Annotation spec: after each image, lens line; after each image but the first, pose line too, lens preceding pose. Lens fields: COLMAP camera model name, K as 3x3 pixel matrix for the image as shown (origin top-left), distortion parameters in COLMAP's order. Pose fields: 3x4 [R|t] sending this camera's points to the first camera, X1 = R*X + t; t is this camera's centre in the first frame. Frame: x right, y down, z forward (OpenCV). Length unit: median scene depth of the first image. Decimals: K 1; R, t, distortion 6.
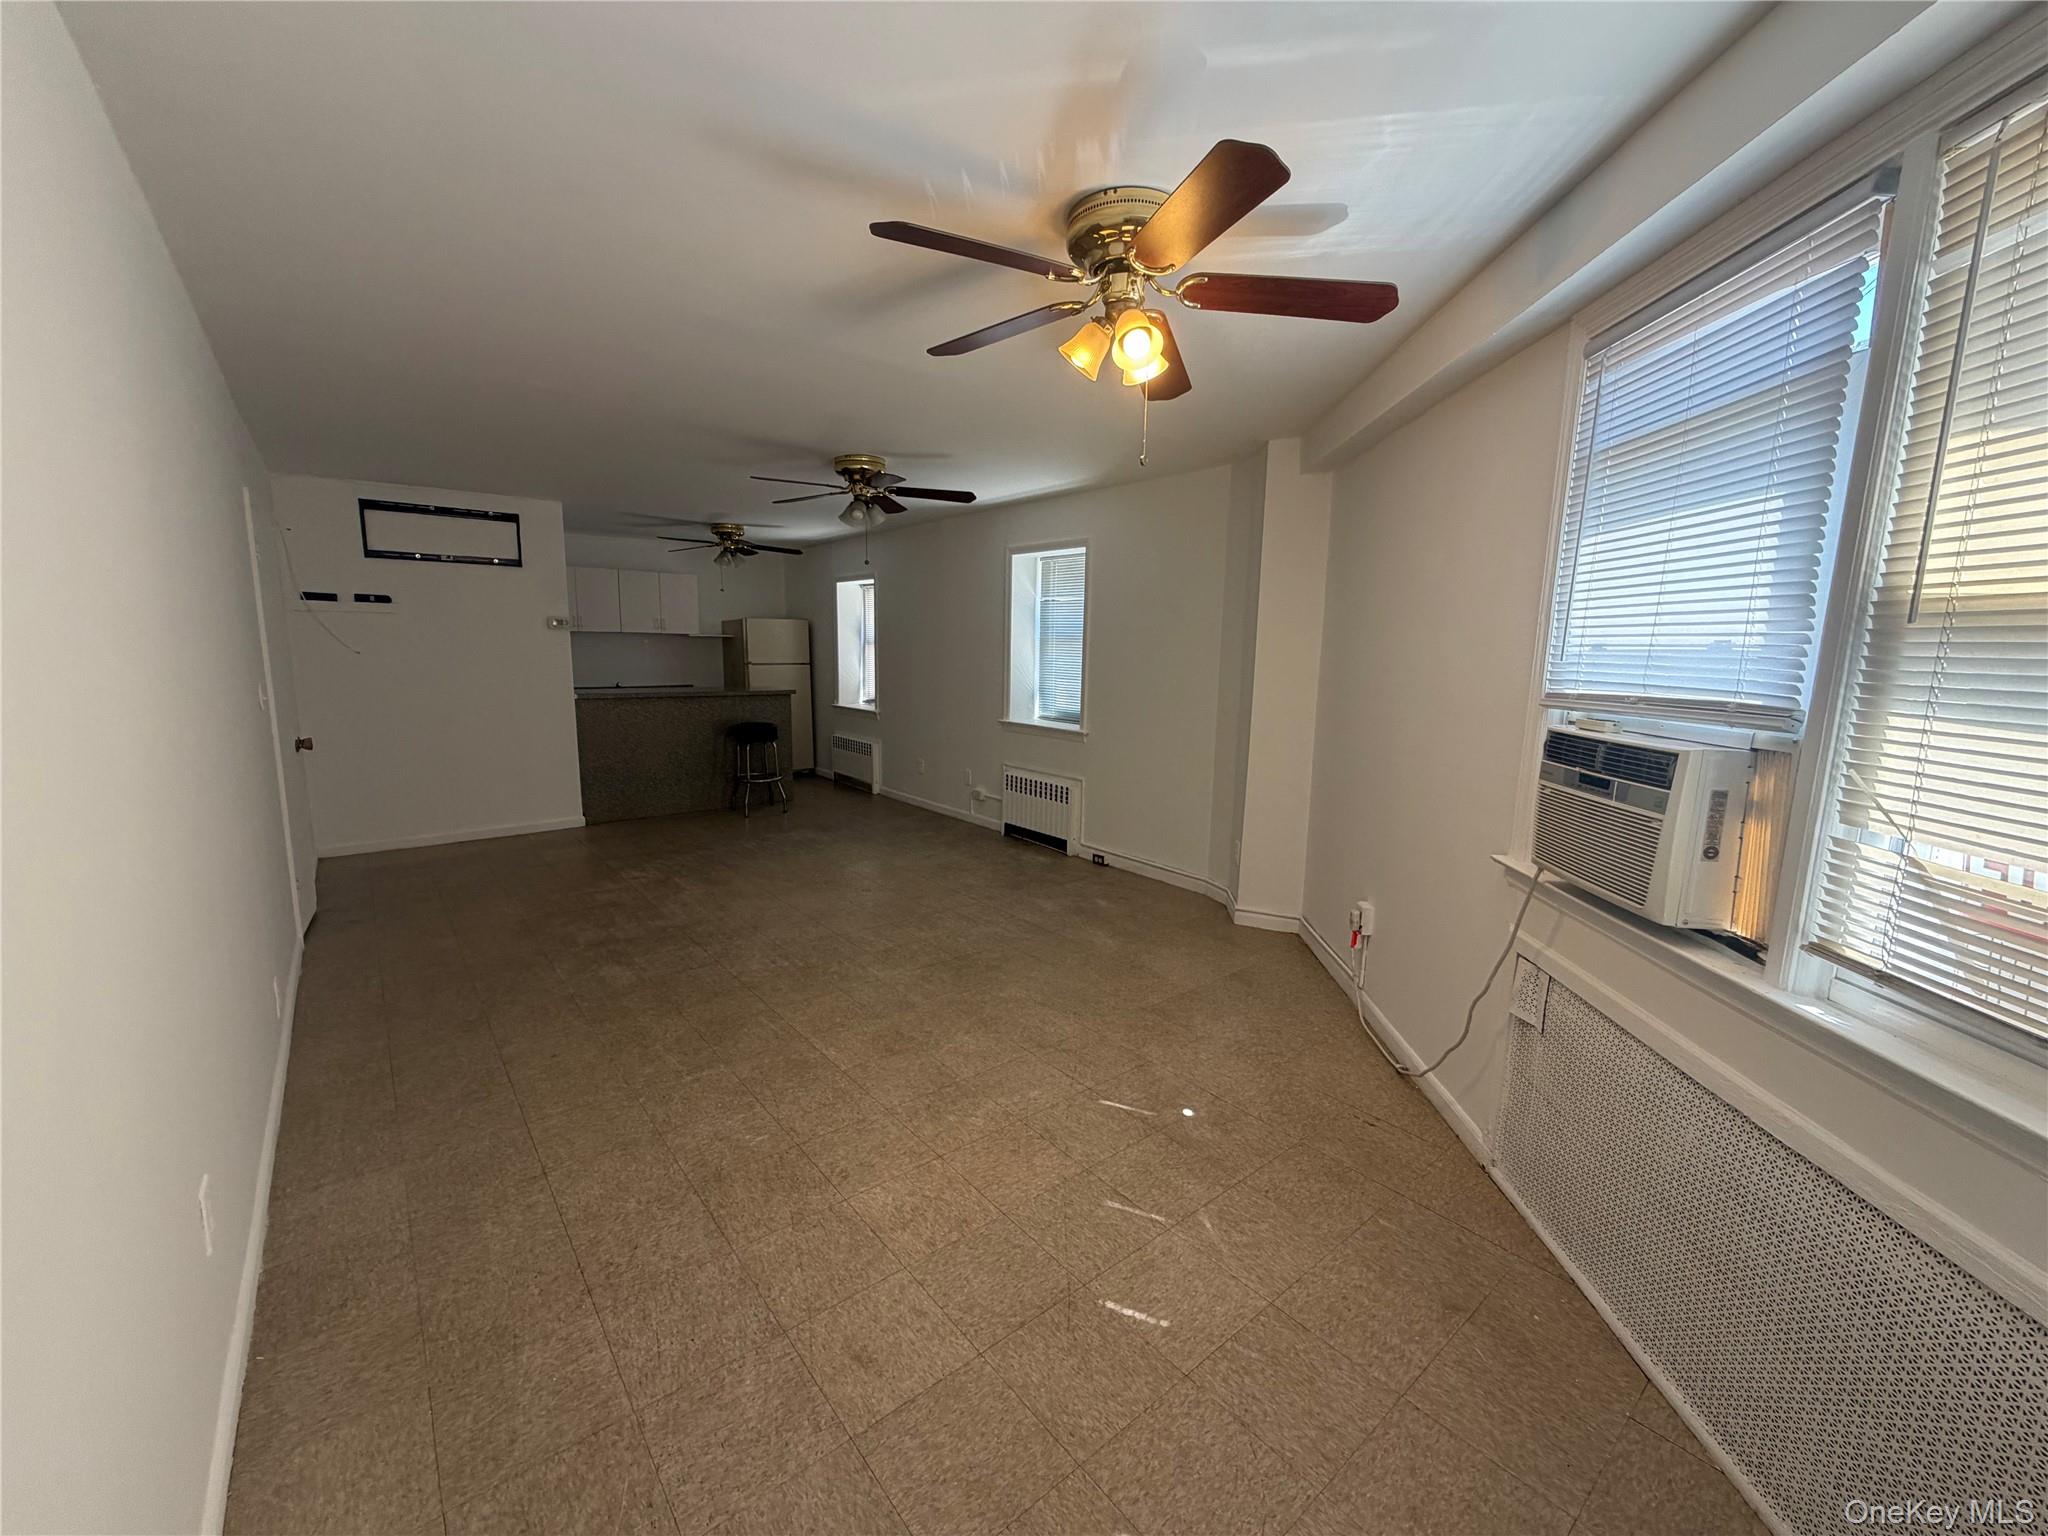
lens RADIAL K [[811.2, 0, 1018.5], [0, 811.2, 772.8], [0, 0, 1]] dist [-0.000750, 0.000042]
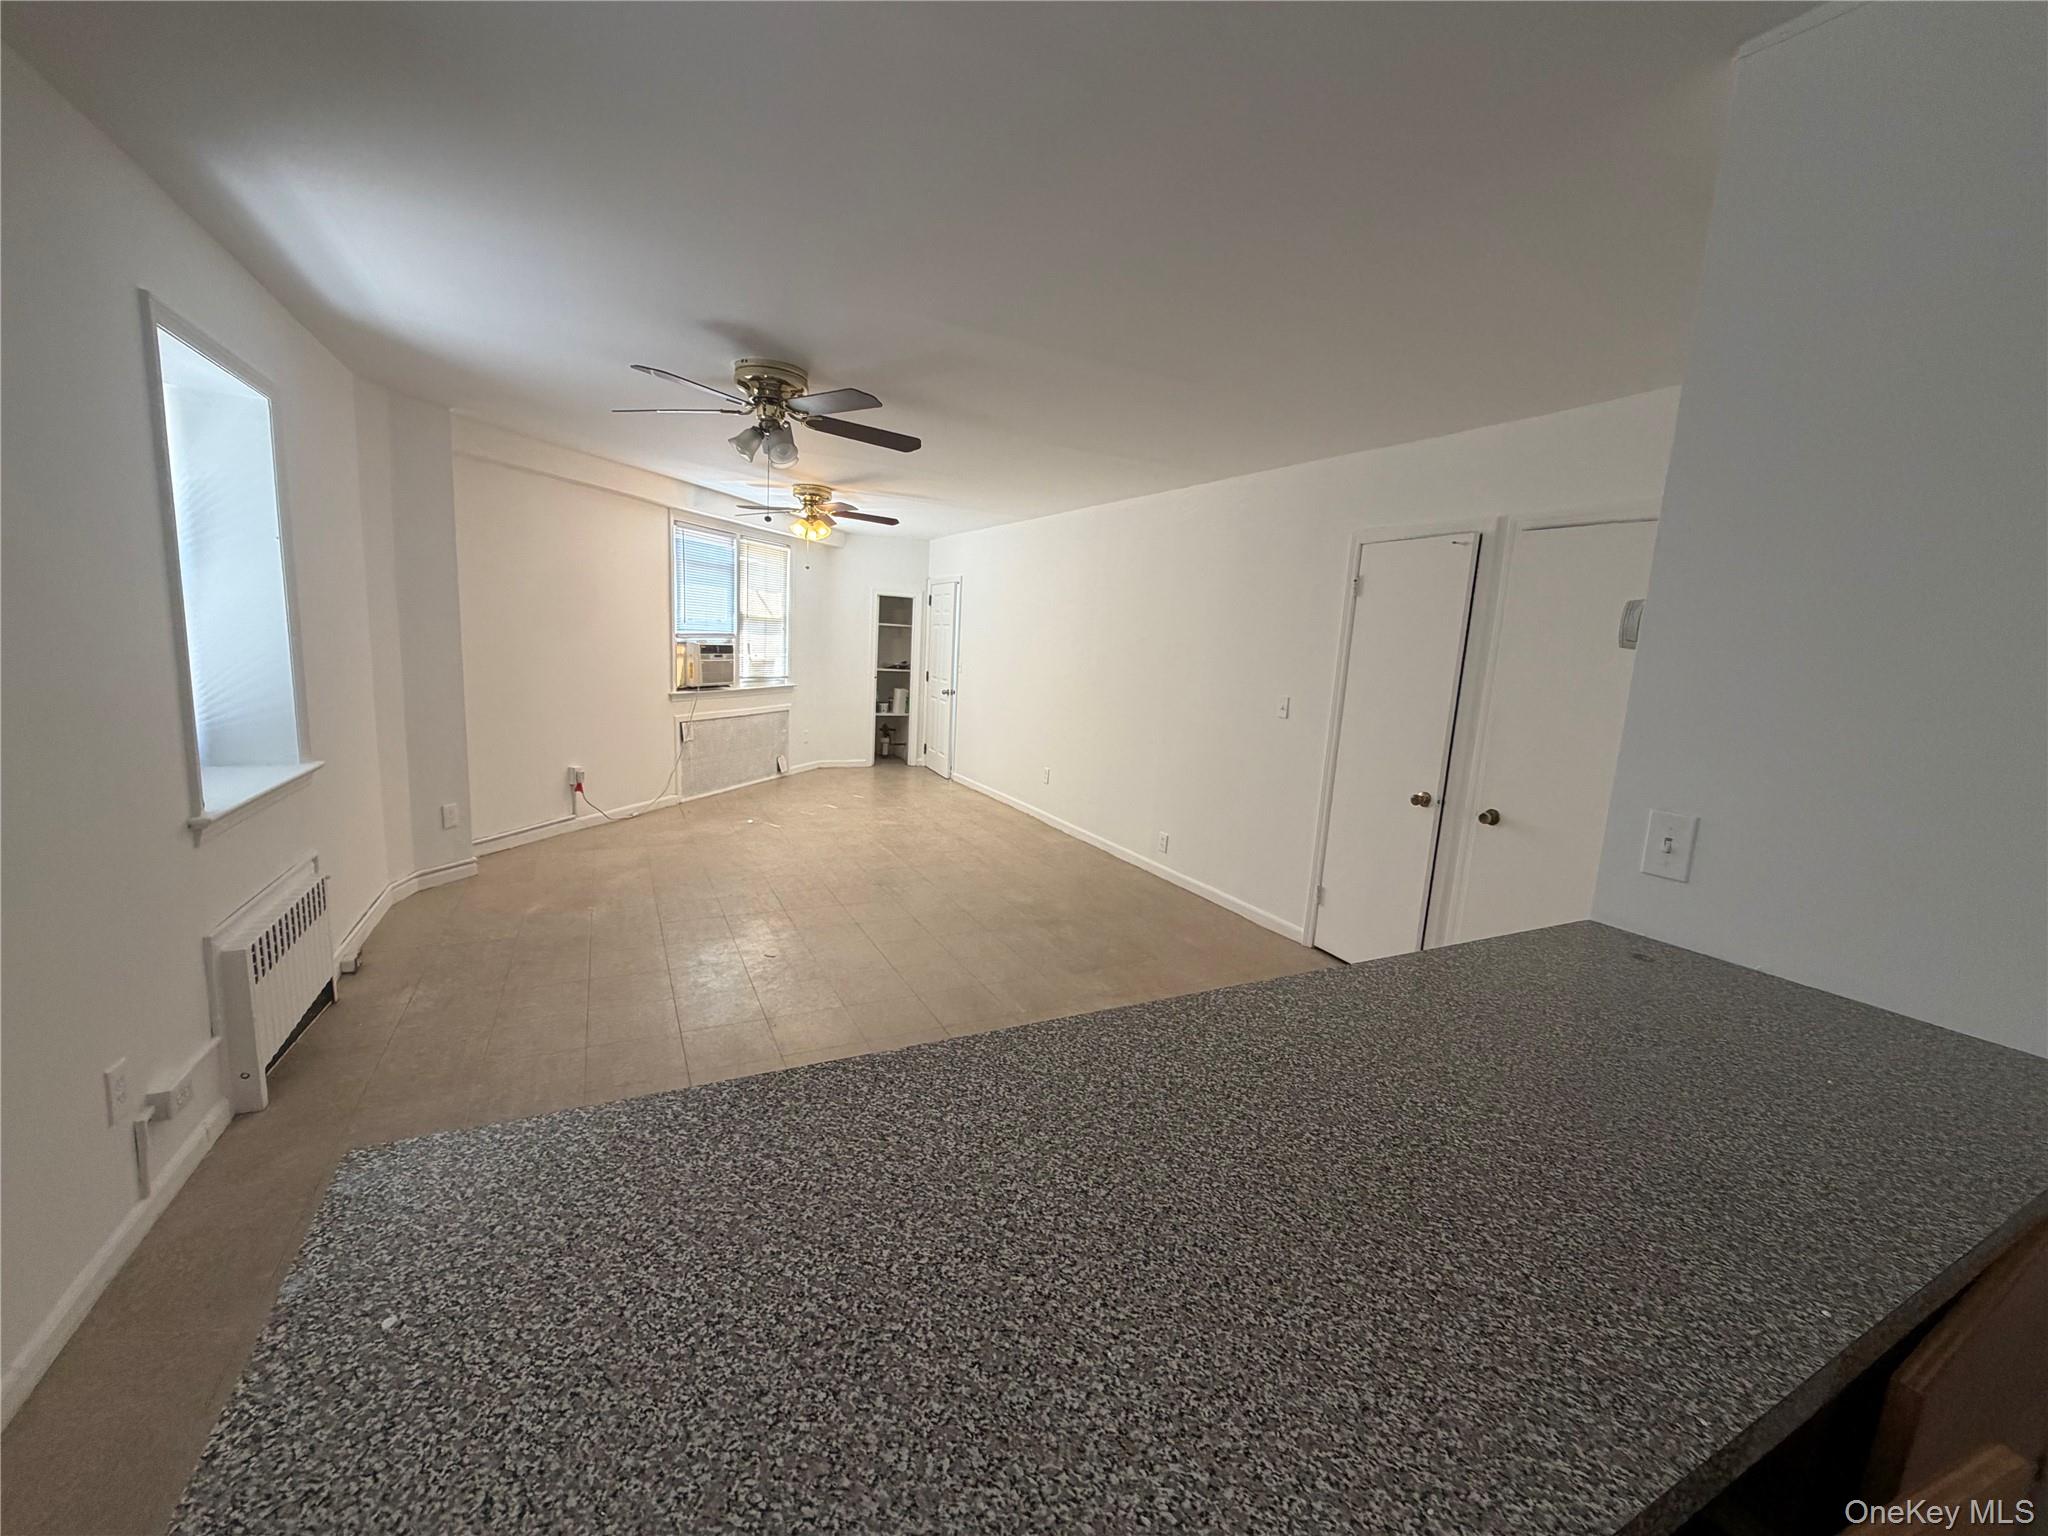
lens RADIAL K [[816.5, 0, 1017.9], [0, 816.5, 766.6], [0, 0, 1]] dist [-0.000590, 0.000118]
pose [[-0.972656, -0.106753, 0.206261, -0.469032], [-0.039580, 0.951301, 0.305711, -0.225857], [-0.228852, 0.289188, -0.929514, 1.368098]]
